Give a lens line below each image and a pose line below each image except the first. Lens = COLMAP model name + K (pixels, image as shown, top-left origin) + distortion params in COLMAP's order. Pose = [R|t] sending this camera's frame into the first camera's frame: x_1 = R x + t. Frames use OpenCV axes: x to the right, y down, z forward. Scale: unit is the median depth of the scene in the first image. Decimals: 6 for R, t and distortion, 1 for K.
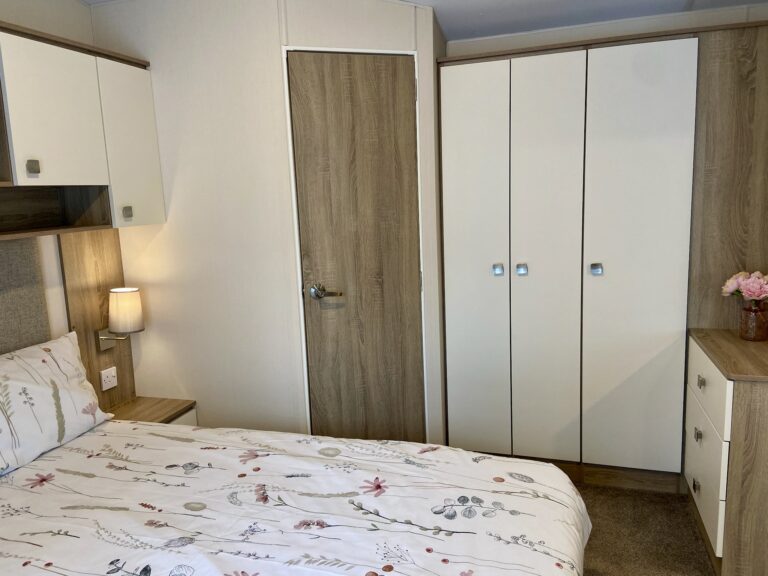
lens RADIAL K [[575.2, 0, 384.2], [0, 575.2, 278.5], [0, 0, 1]] dist [0.123984, -0.154101]
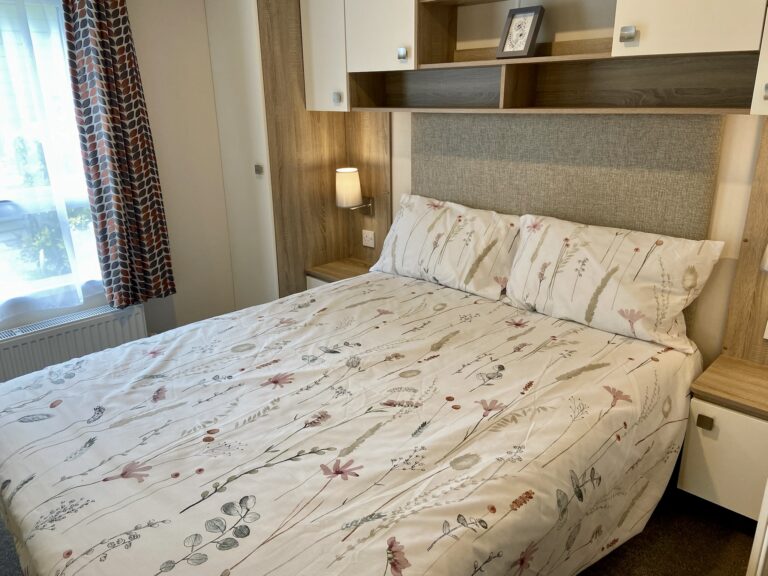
lens RADIAL K [[575.2, 0, 384.2], [0, 575.2, 278.5], [0, 0, 1]] dist [0.123984, -0.154101]
pose [[-0.446109, 0.315536, -0.837510, 0.443106], [-0.107289, 0.910185, 0.400066, -0.163263], [0.888524, 0.268329, -0.372188, 1.058508]]
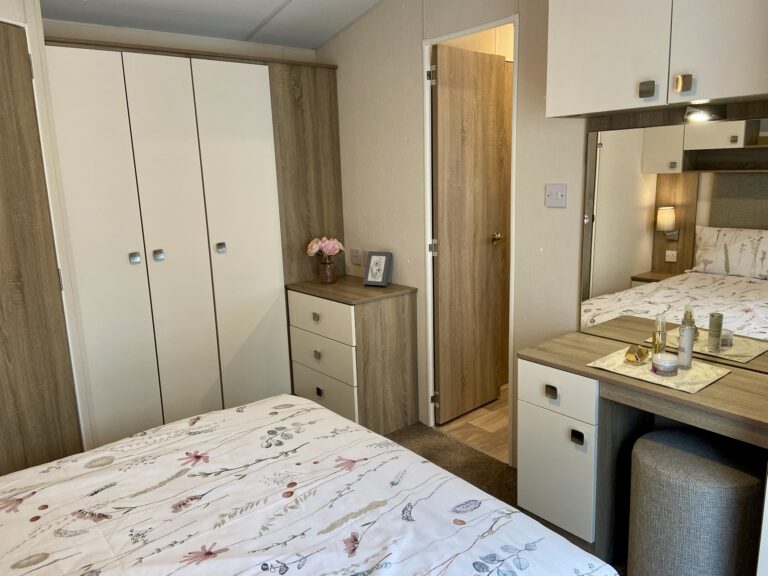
lens RADIAL K [[575.2, 0, 384.2], [0, 575.2, 278.5], [0, 0, 1]] dist [0.123984, -0.154101]
pose [[0.549358, -0.136362, 0.824385, -0.542548], [0.136468, 0.987989, 0.072483, 0.006707], [-0.824368, 0.072683, 0.561369, 0.087436]]
